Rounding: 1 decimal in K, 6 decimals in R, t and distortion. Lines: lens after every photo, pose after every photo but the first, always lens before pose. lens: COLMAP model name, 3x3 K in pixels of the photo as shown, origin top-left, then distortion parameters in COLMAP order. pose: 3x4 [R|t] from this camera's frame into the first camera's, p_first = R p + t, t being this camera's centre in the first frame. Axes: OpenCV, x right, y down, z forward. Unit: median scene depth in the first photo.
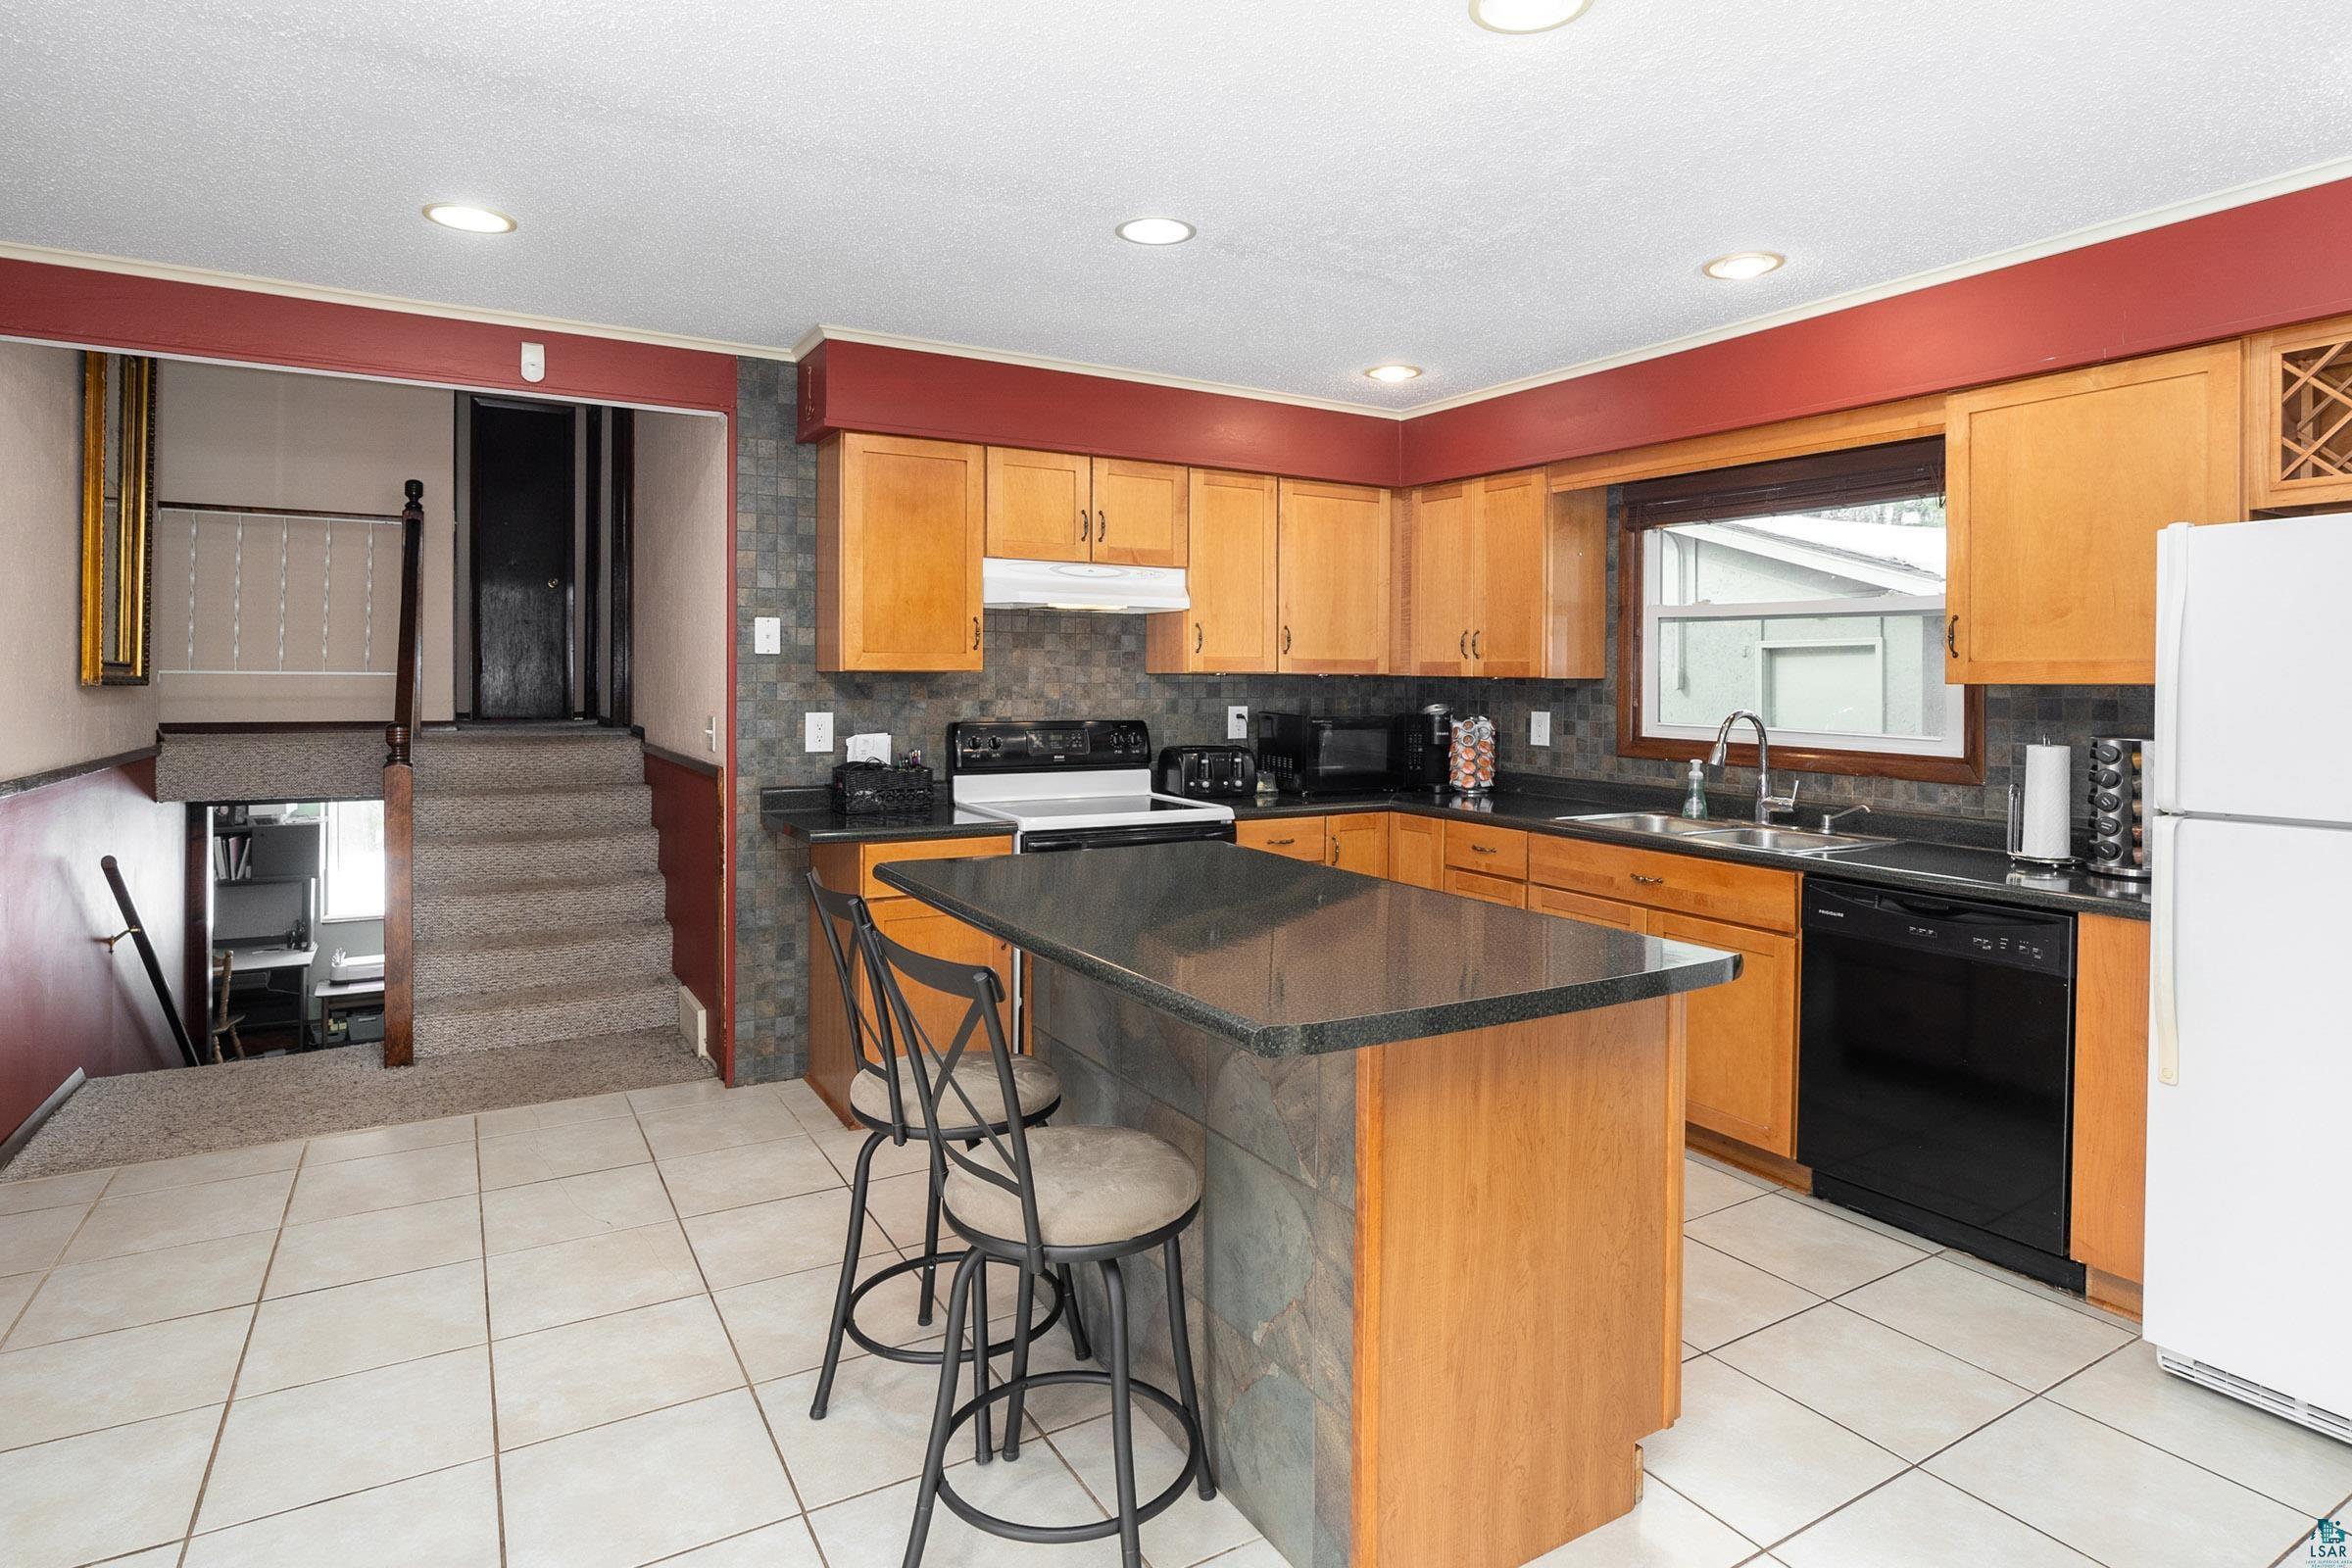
lens RADIAL K [[1205.8, 0, 1146.8], [0, 1205.8, 690.0], [0, 0, 1]] dist [-0.001988, 0.000684]
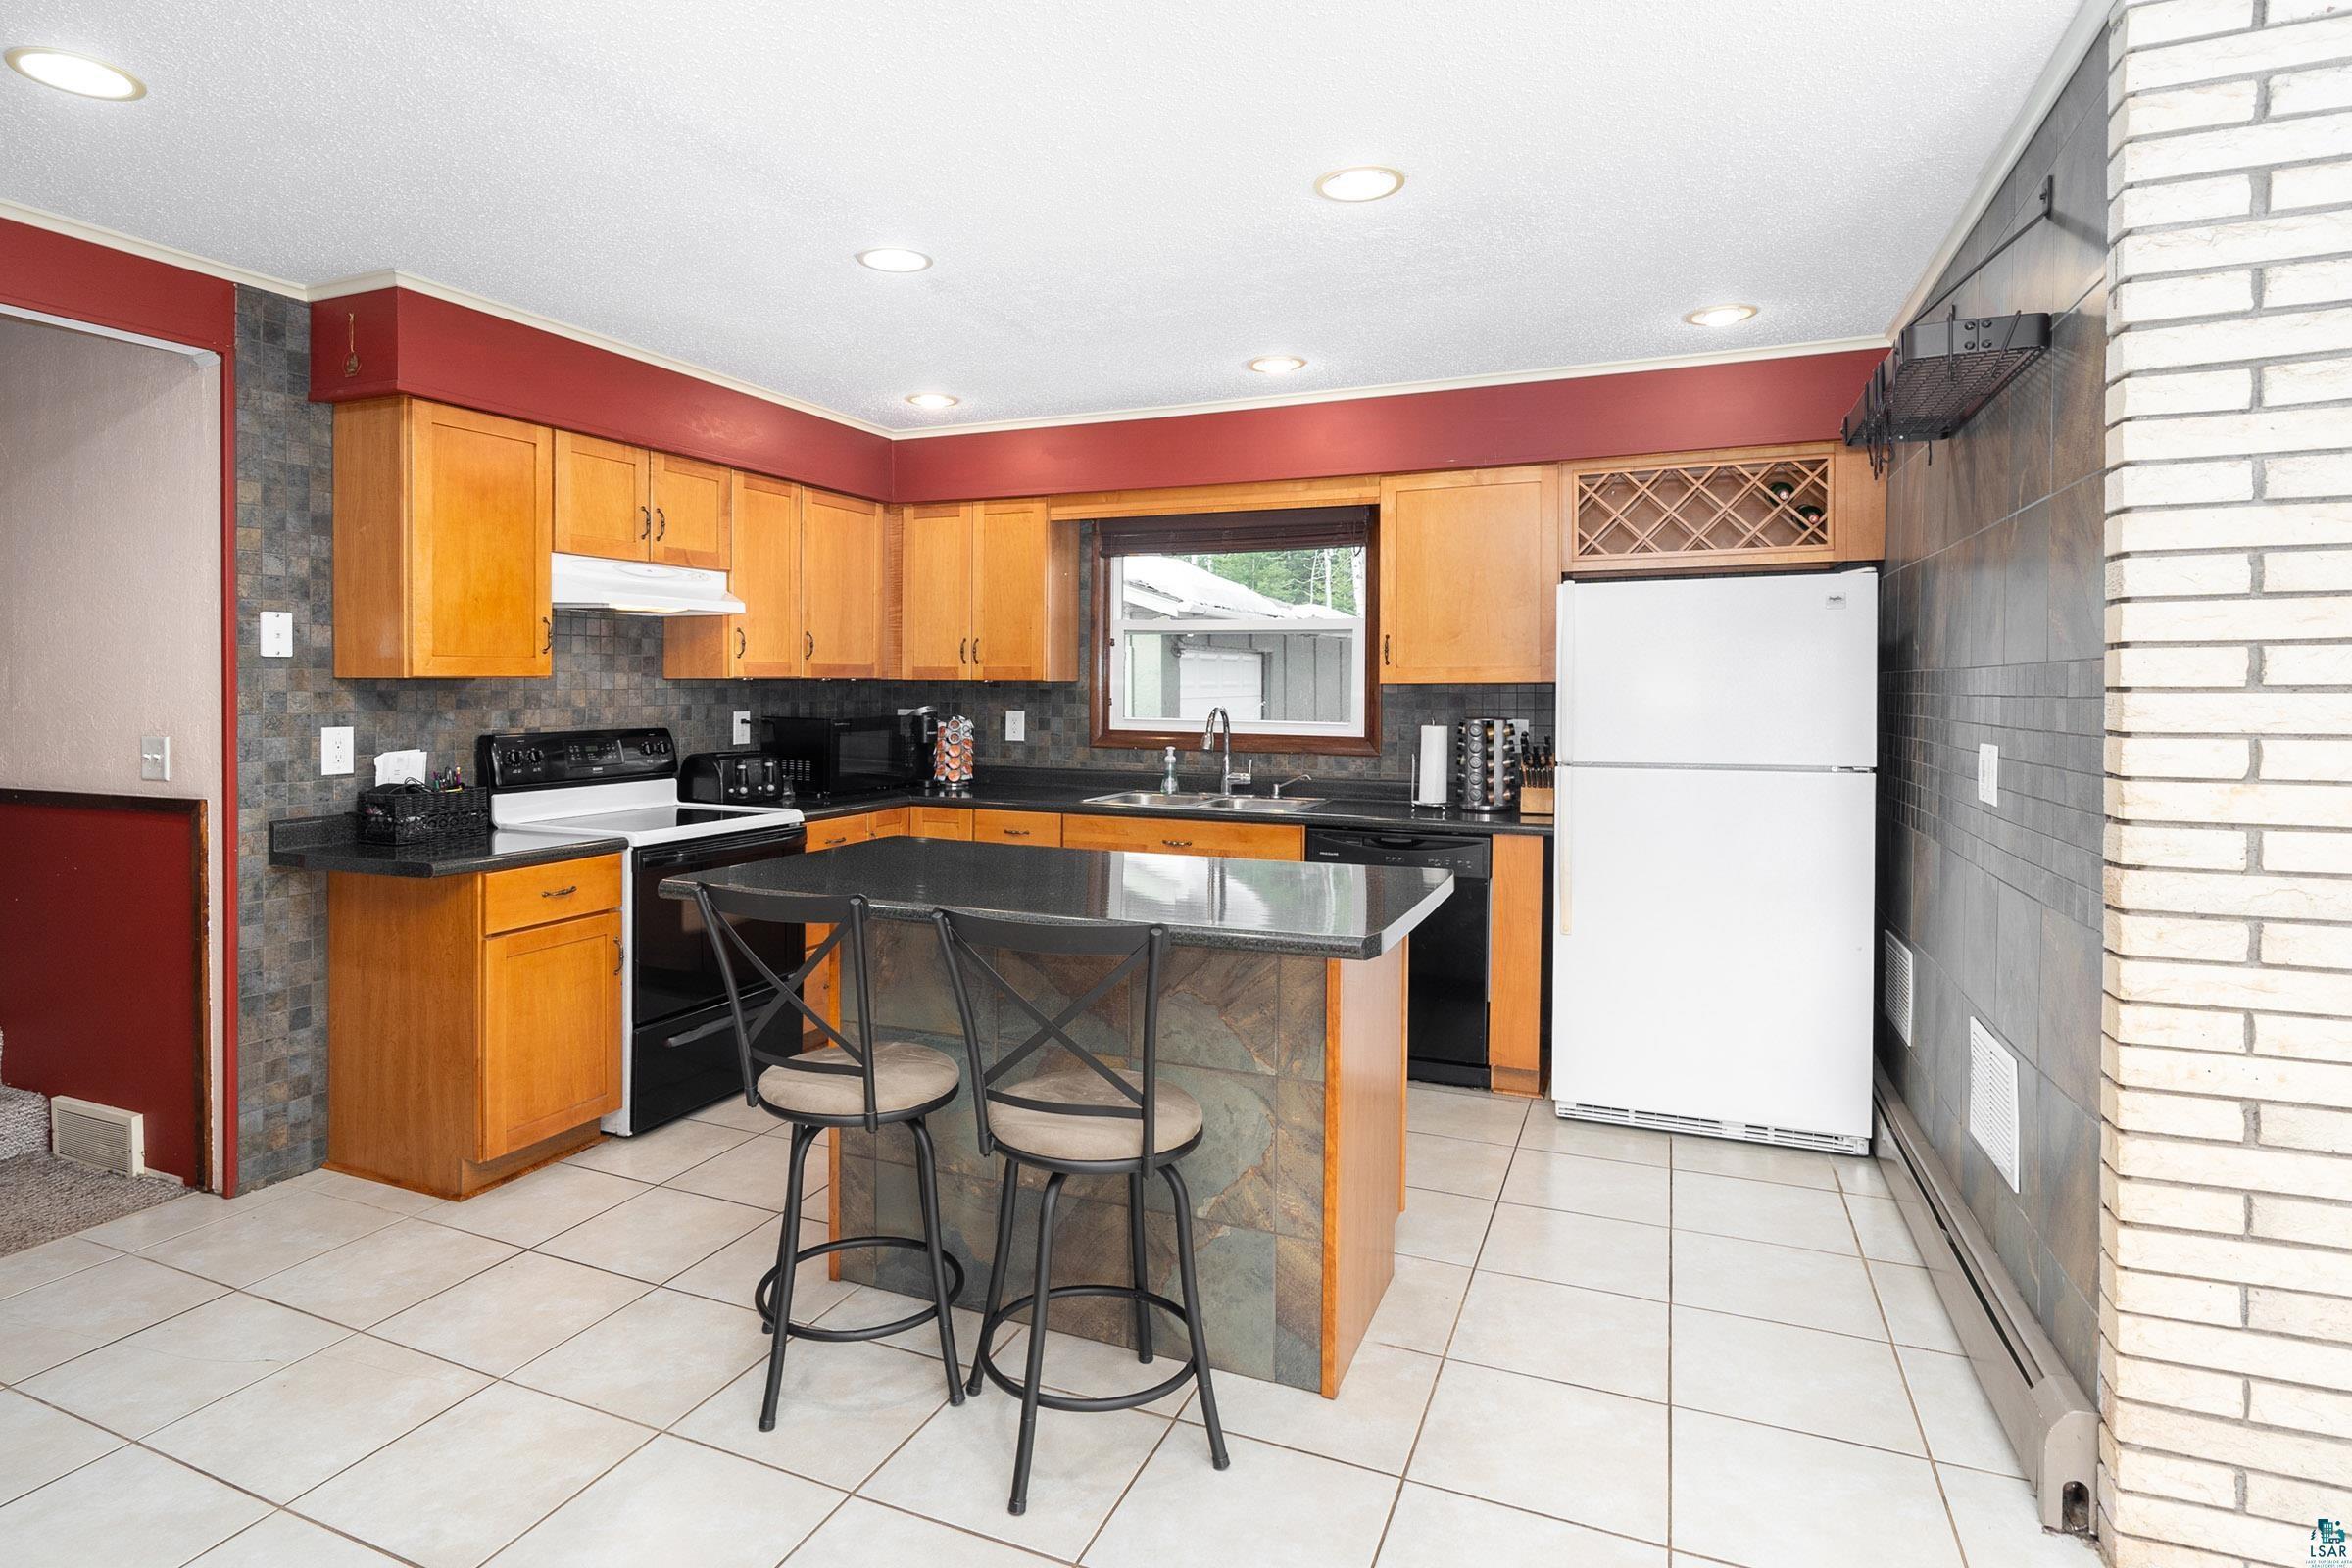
lens RADIAL K [[1258.7, 0, 1026.3], [0, 1258.7, 709.2], [0, 0, 1]] dist [-0.001471, 0.000539]
pose [[0.829413, -0.017793, 0.558352, -0.359096], [0.011251, 0.999822, 0.015149, -0.001576], [-0.558522, -0.006283, 0.829466, 0.012585]]
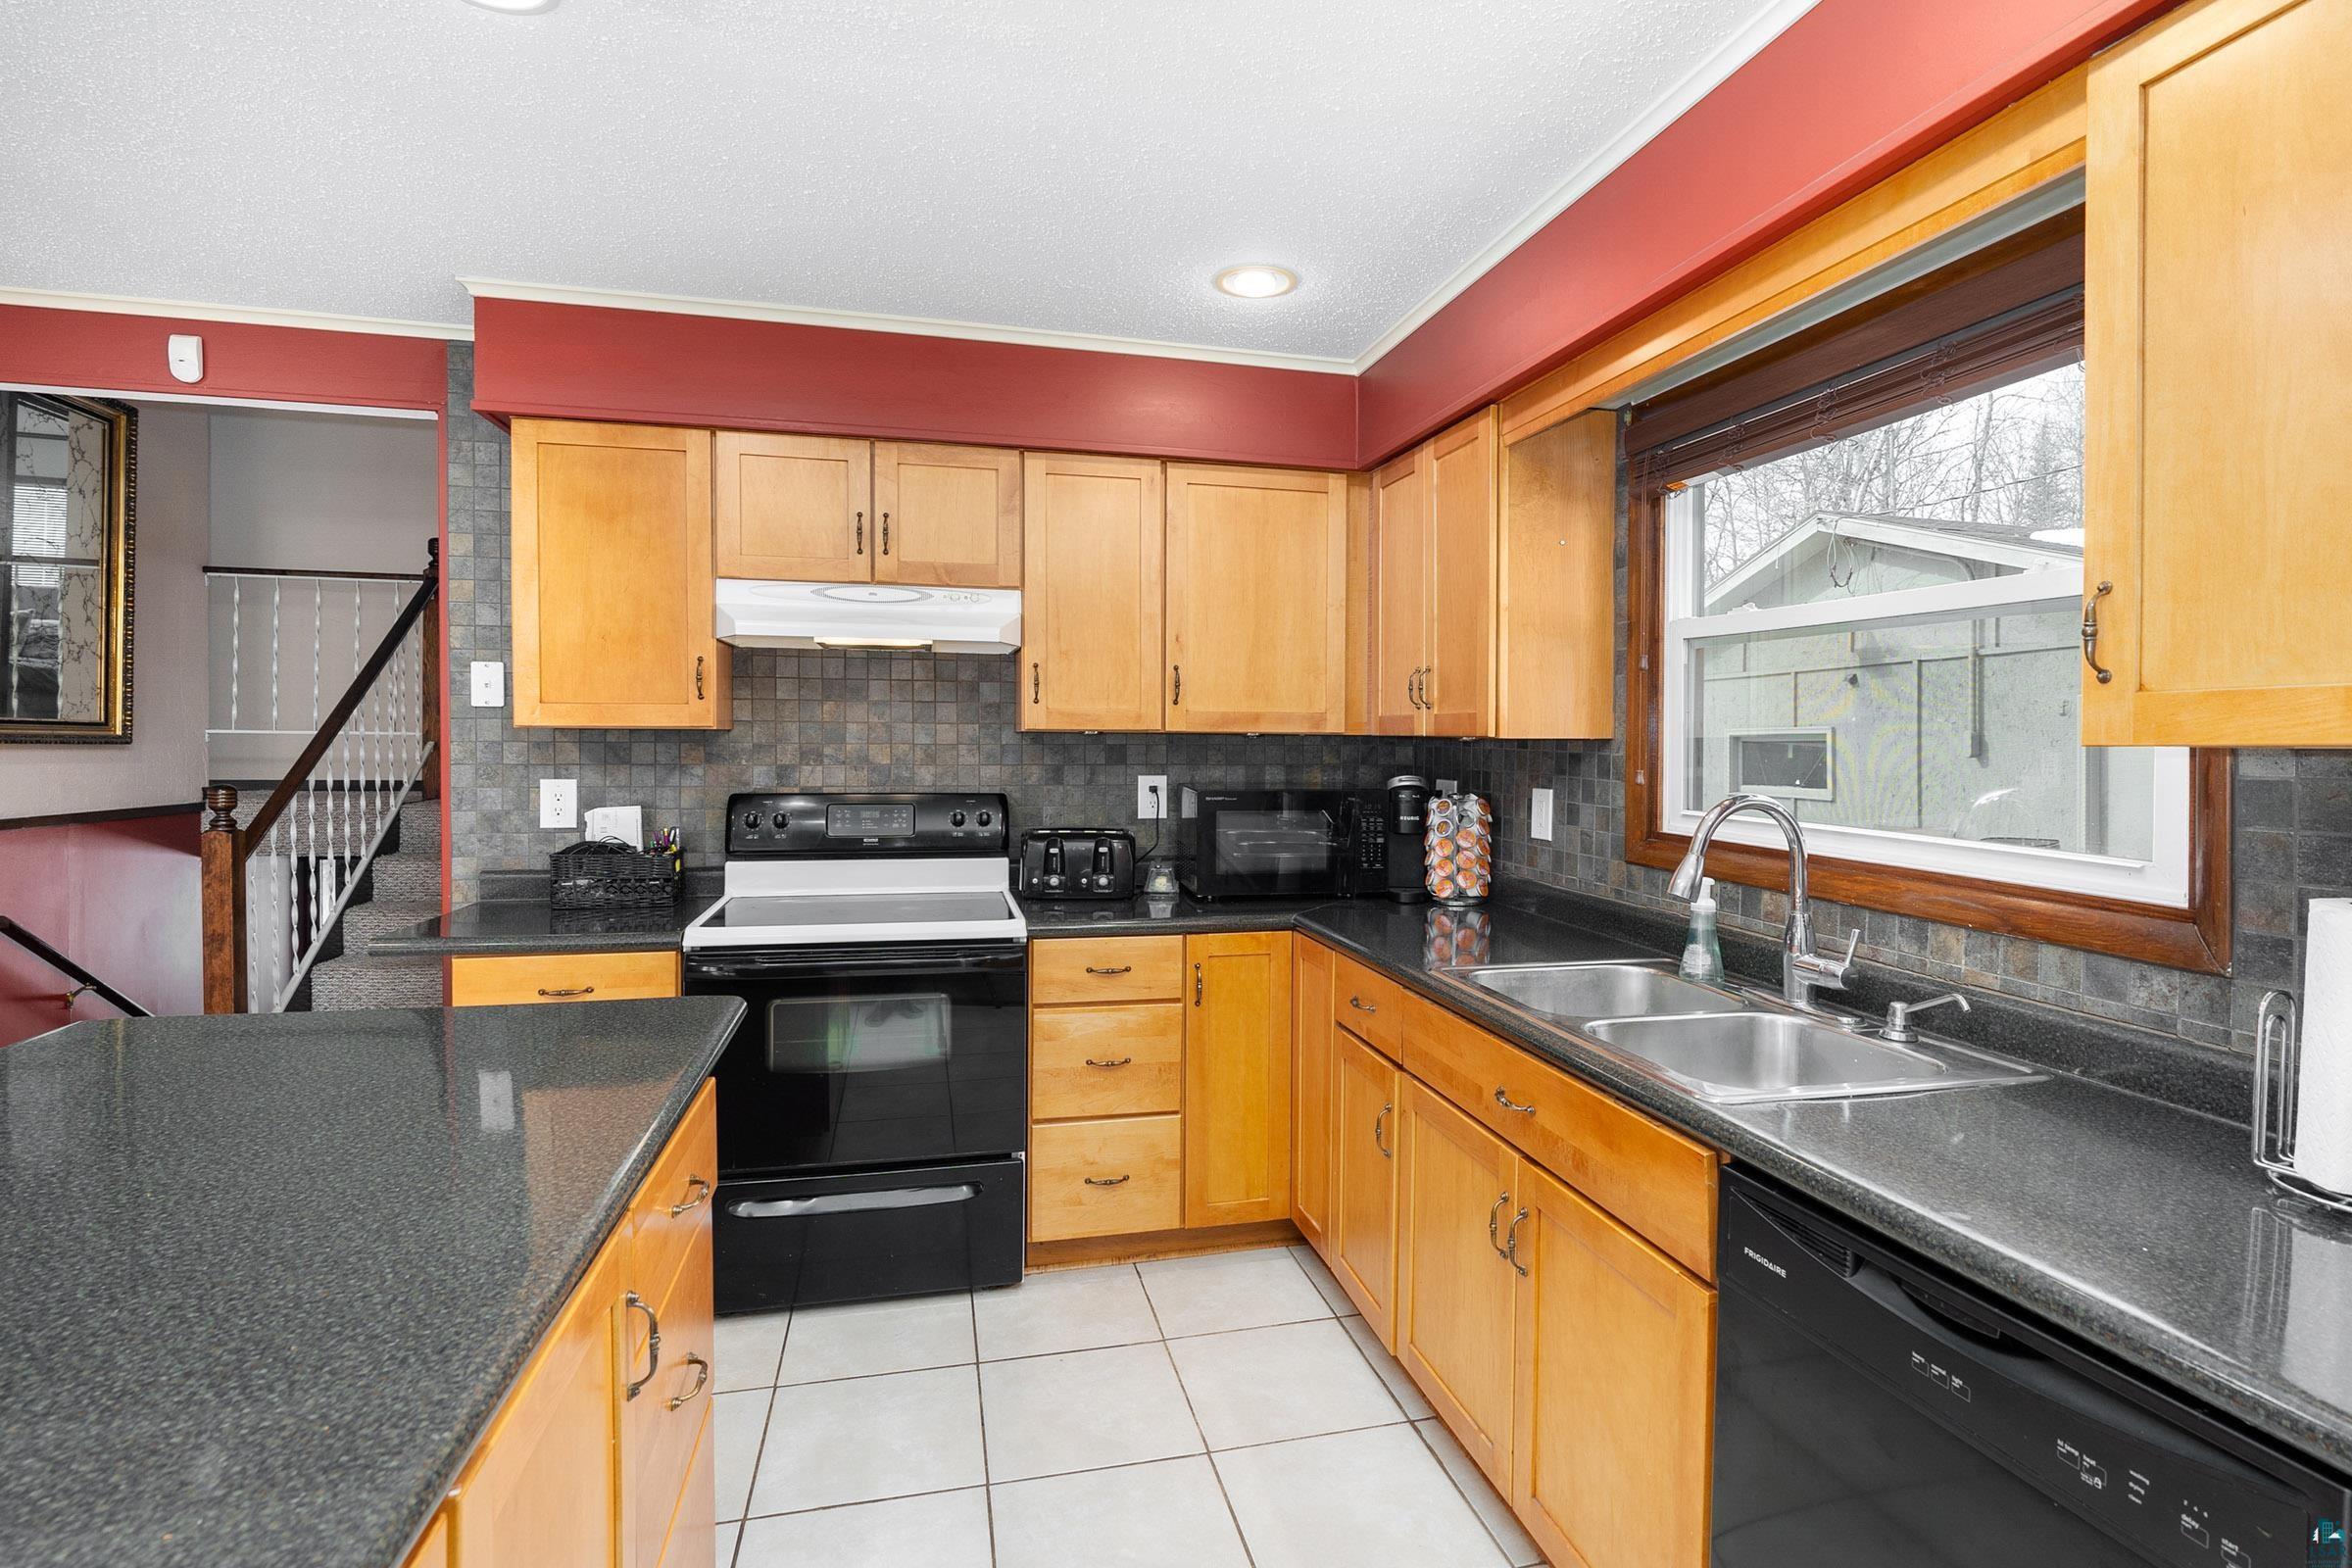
lens RADIAL K [[1106.6, 0, 1212.7], [0, 1106.6, 757.4], [0, 0, 1]] dist [-0.000291, 0.000069]
pose [[0.965340, 0.005603, -0.260936, 0.341345], [-0.004941, 0.999983, 0.003193, -0.000521], [0.260949, -0.001793, 0.965351, 0.396386]]
